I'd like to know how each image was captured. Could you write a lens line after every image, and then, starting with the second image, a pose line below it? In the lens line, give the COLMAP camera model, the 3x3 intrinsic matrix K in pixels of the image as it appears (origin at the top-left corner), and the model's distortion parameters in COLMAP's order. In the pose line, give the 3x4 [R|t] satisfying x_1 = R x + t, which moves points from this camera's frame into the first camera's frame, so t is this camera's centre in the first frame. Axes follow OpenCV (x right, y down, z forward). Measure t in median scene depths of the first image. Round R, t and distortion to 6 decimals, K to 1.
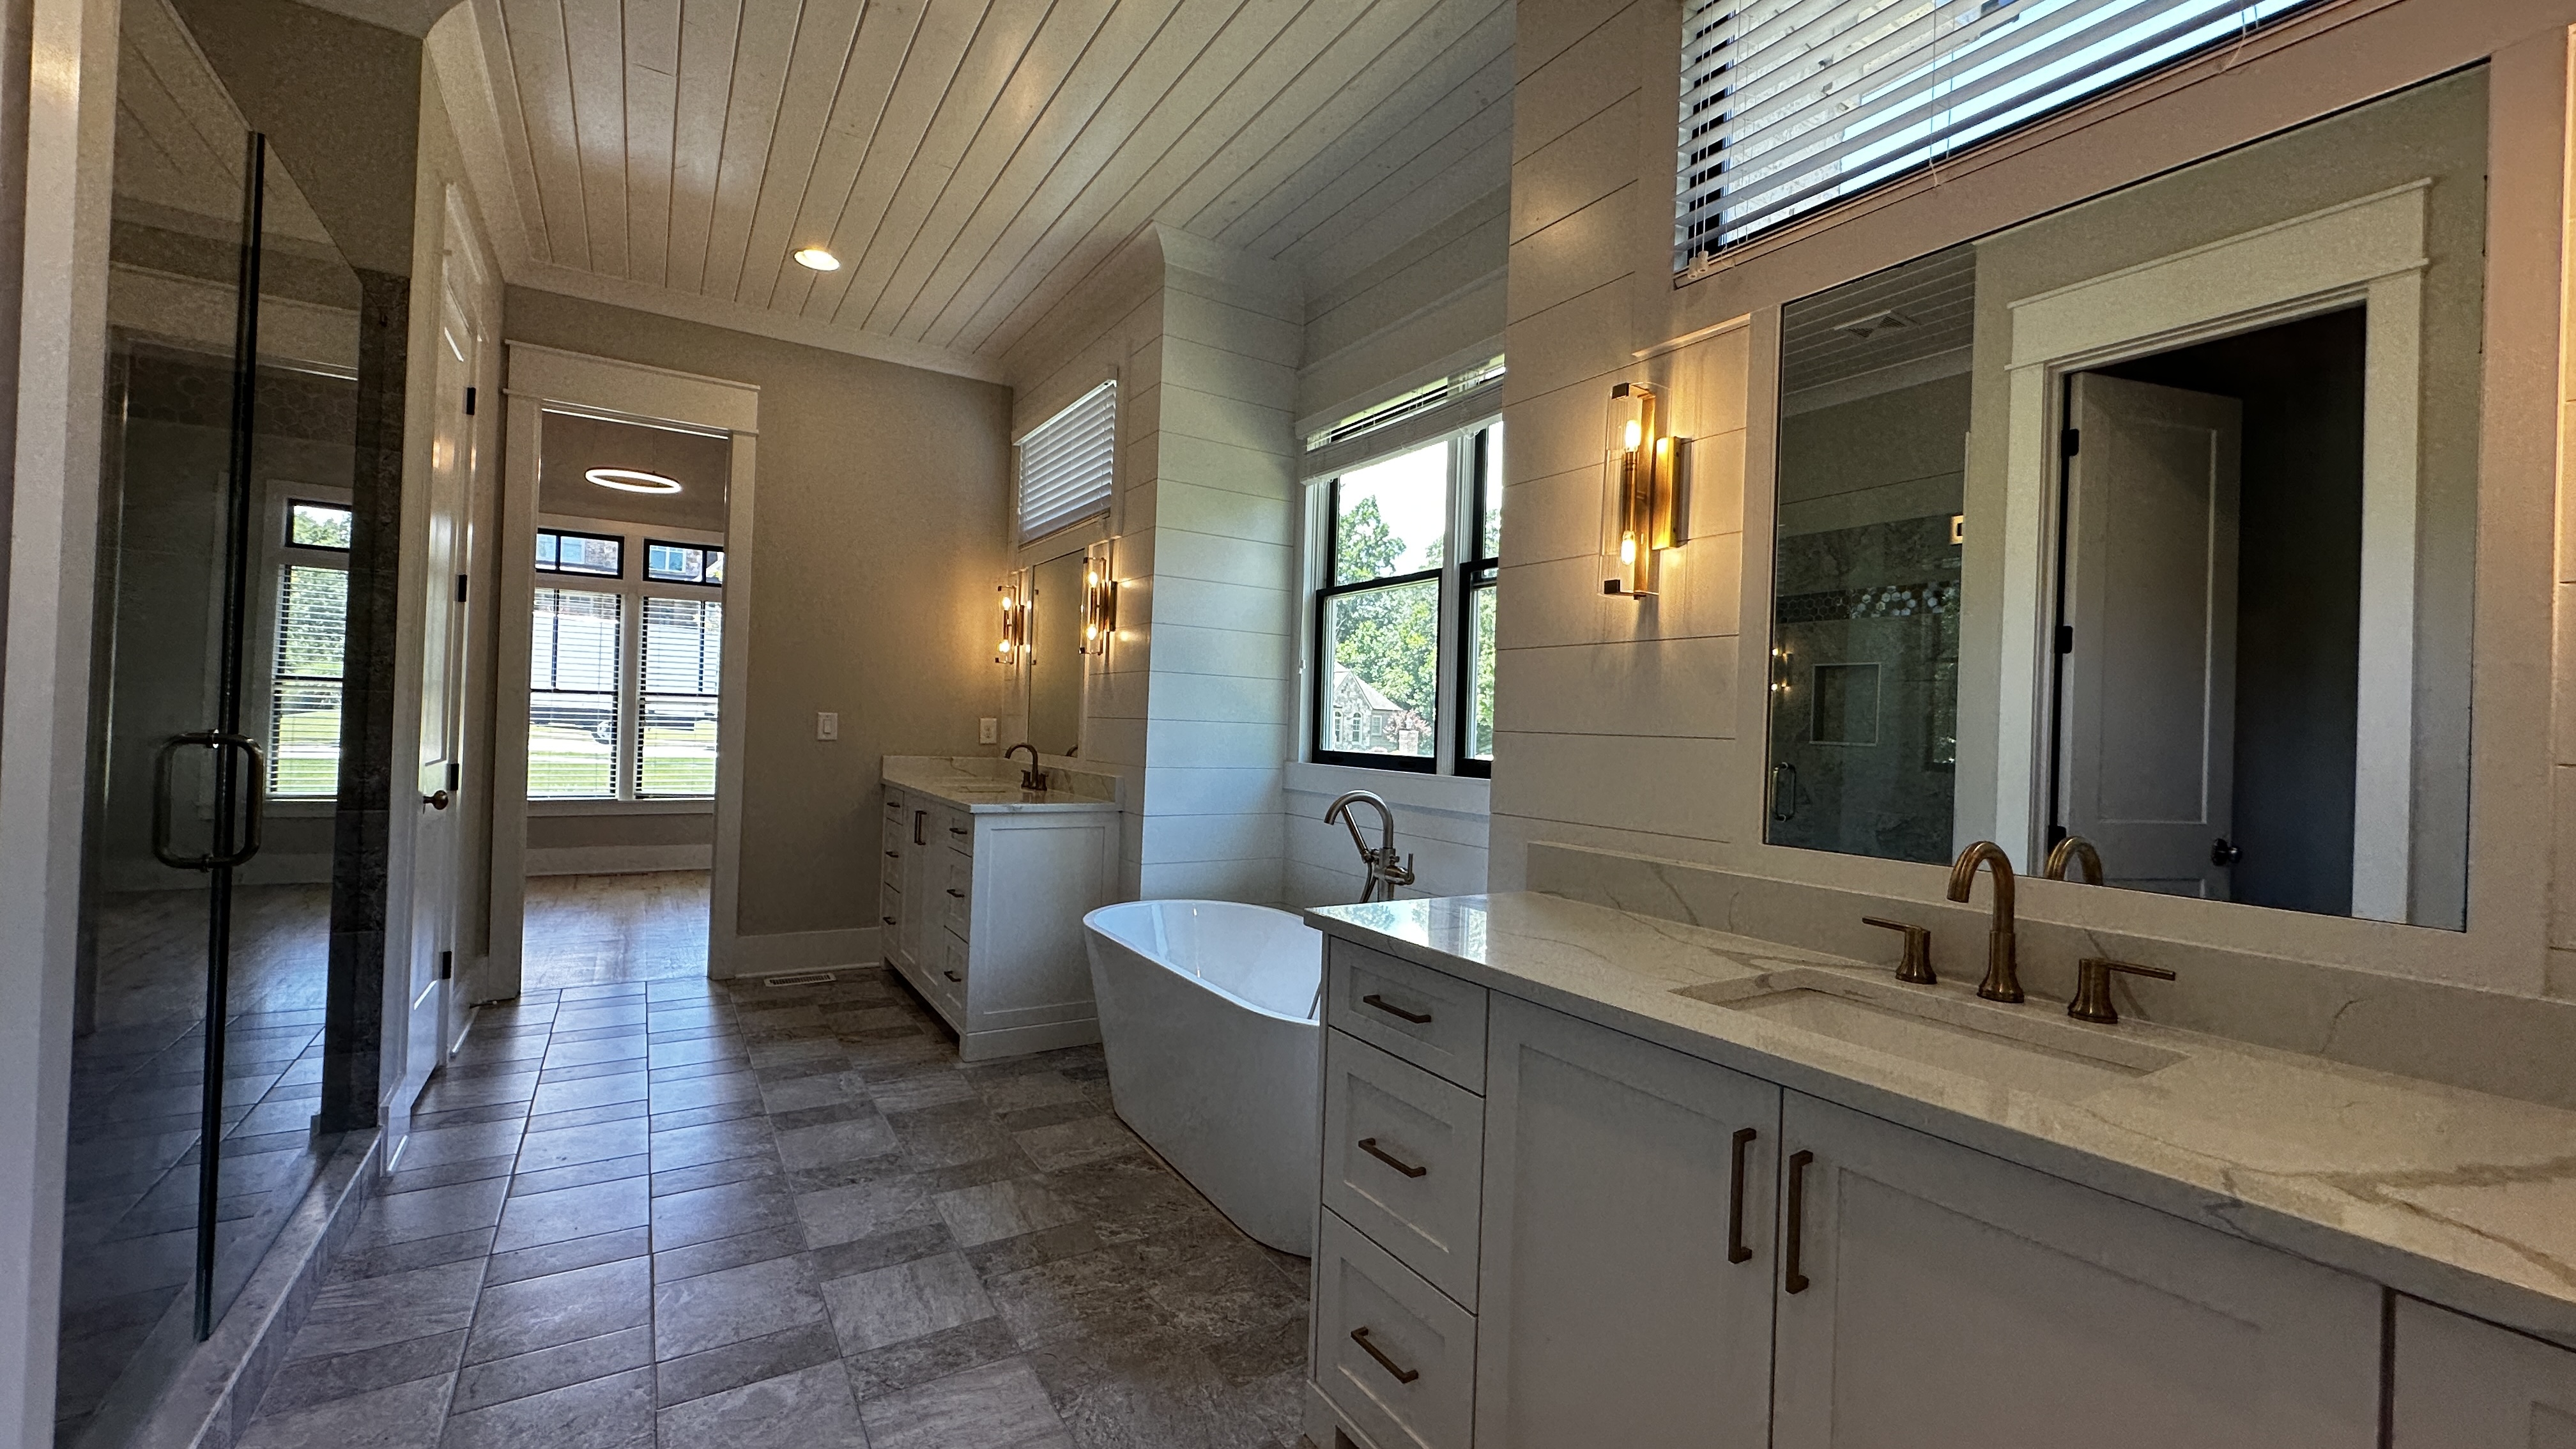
lens RADIAL K [[1031.7, 0, 1283.8], [0, 1031.7, 720.7], [0, 0, 1]] dist [-0.002704, -0.000509]
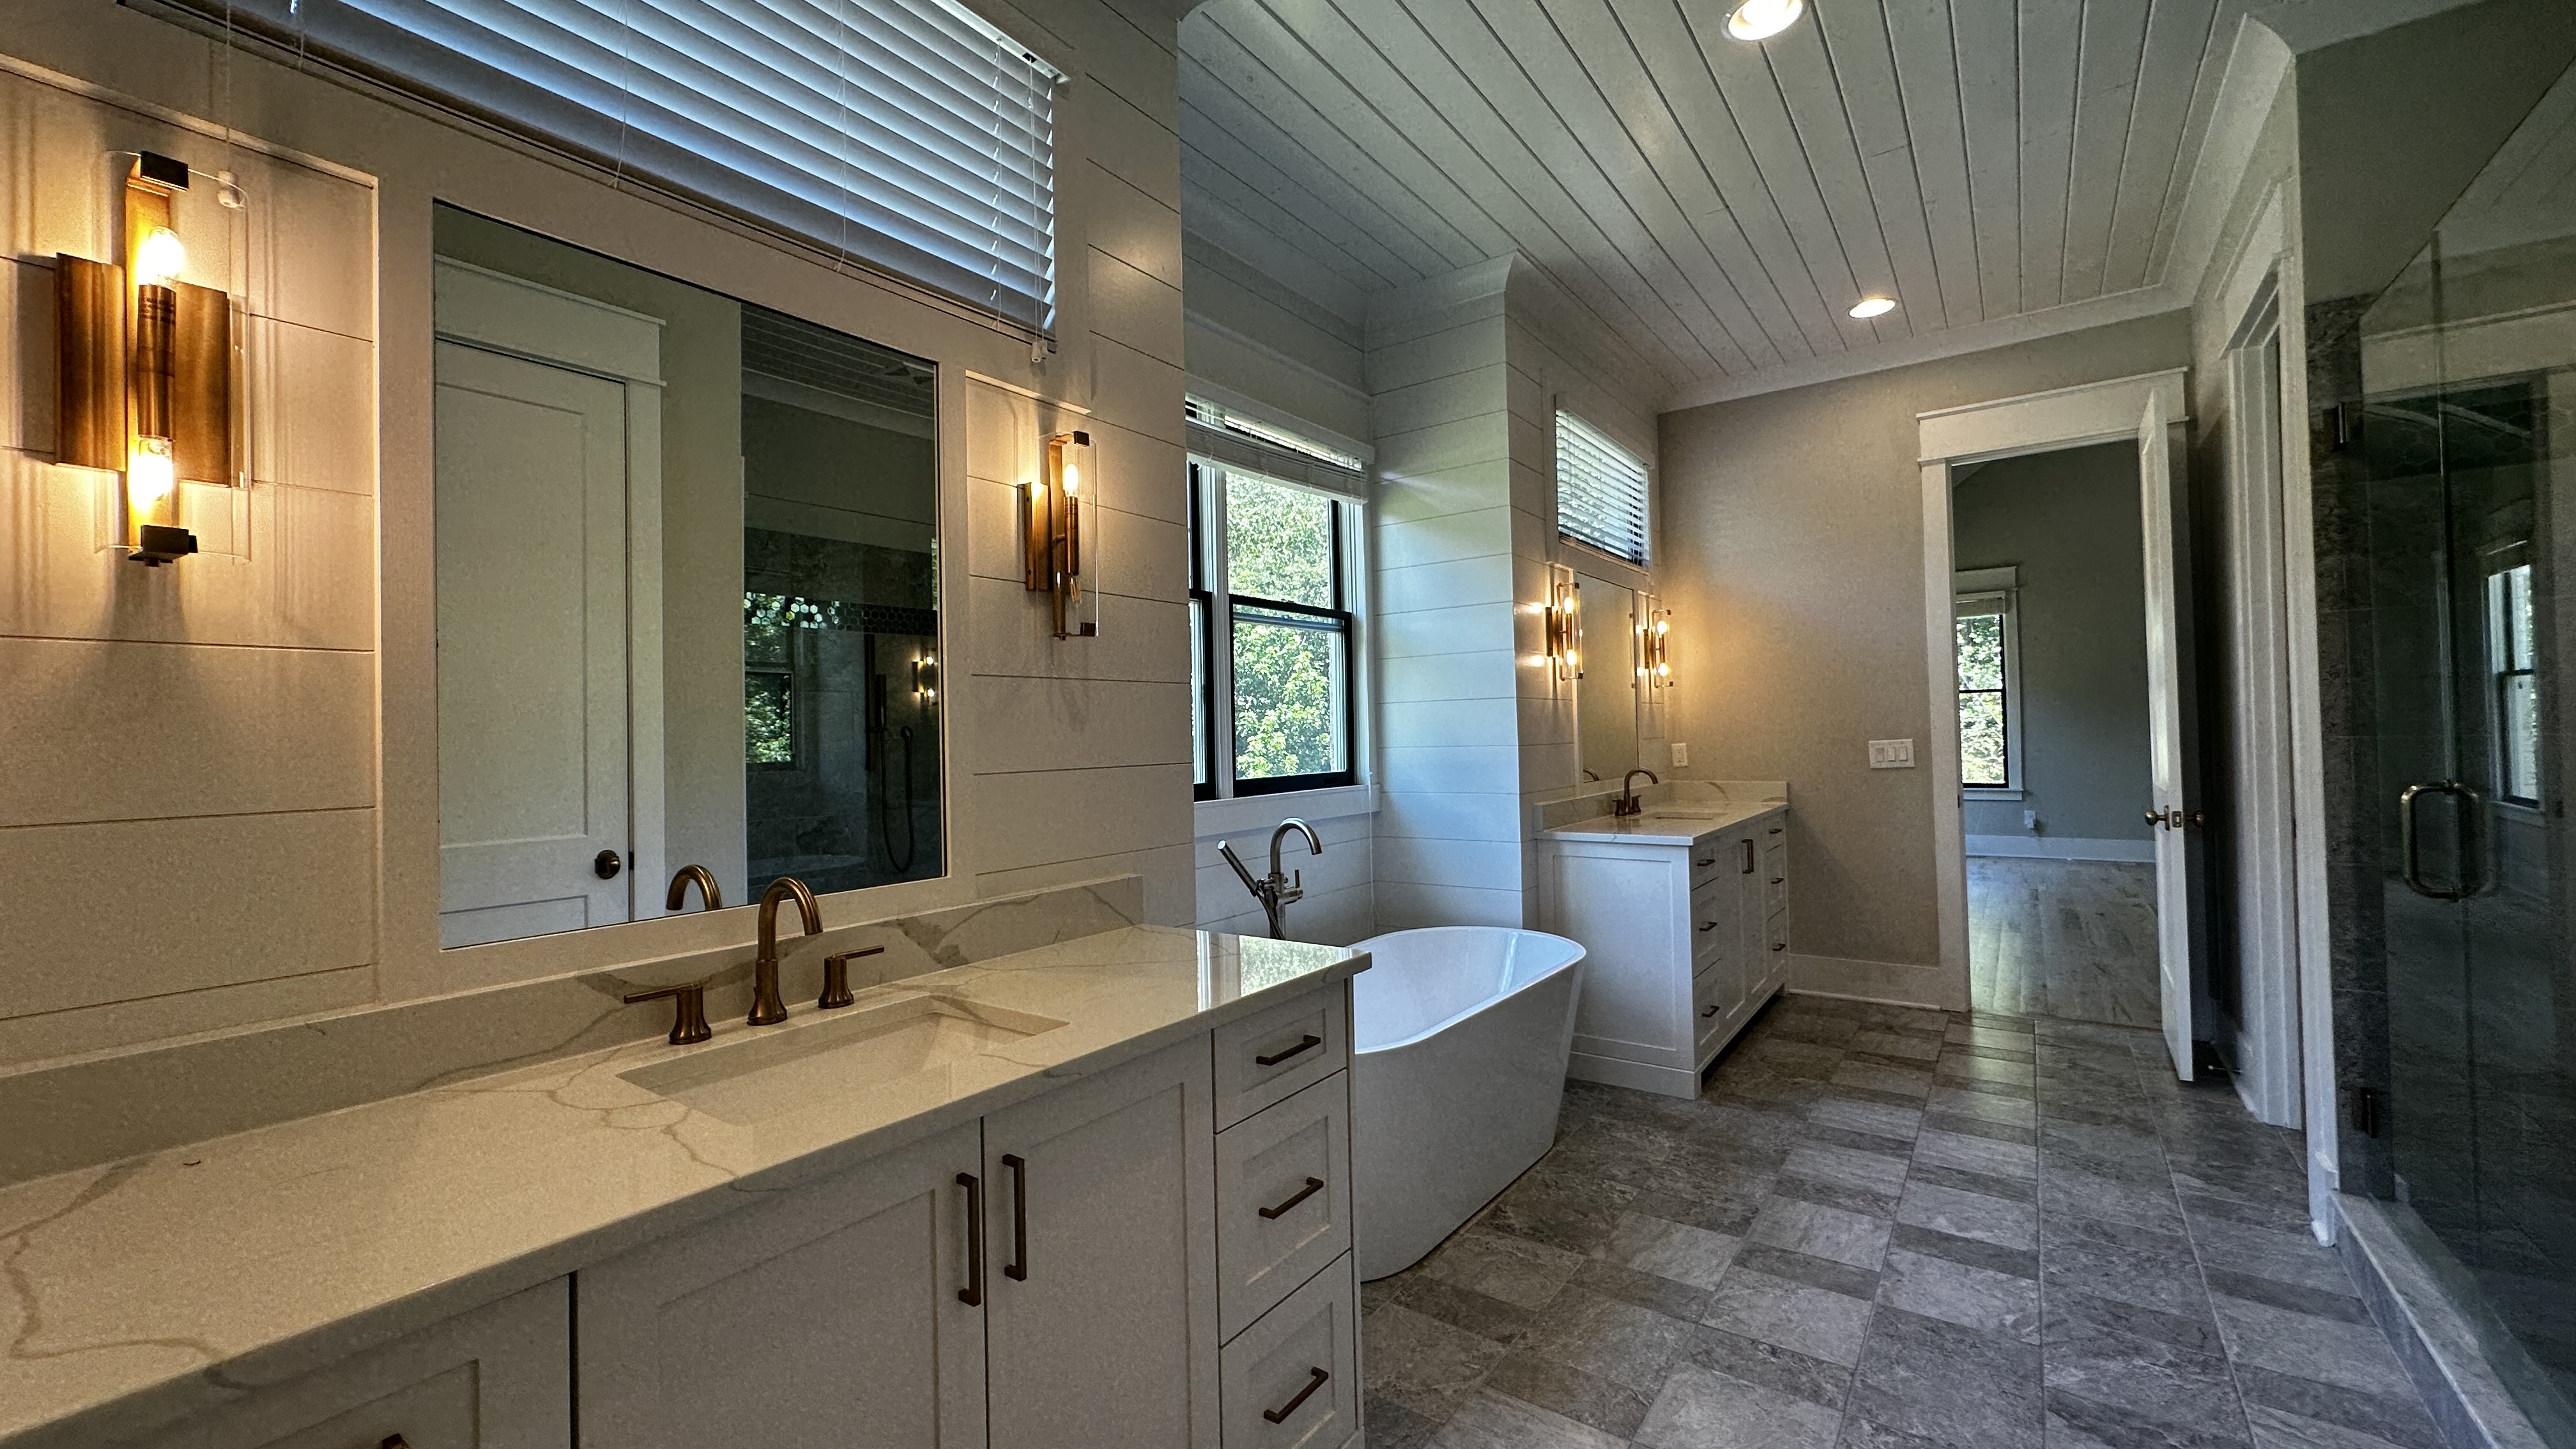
lens RADIAL K [[1031.7, 0, 1283.8], [0, 1031.7, 720.7], [0, 0, 1]] dist [-0.002704, -0.000509]
pose [[-0.378720, -0.024233, 0.925194, -0.983815], [-0.003274, 0.999686, 0.024843, -0.058168], [-0.925506, 0.006379, -0.378680, 1.624483]]
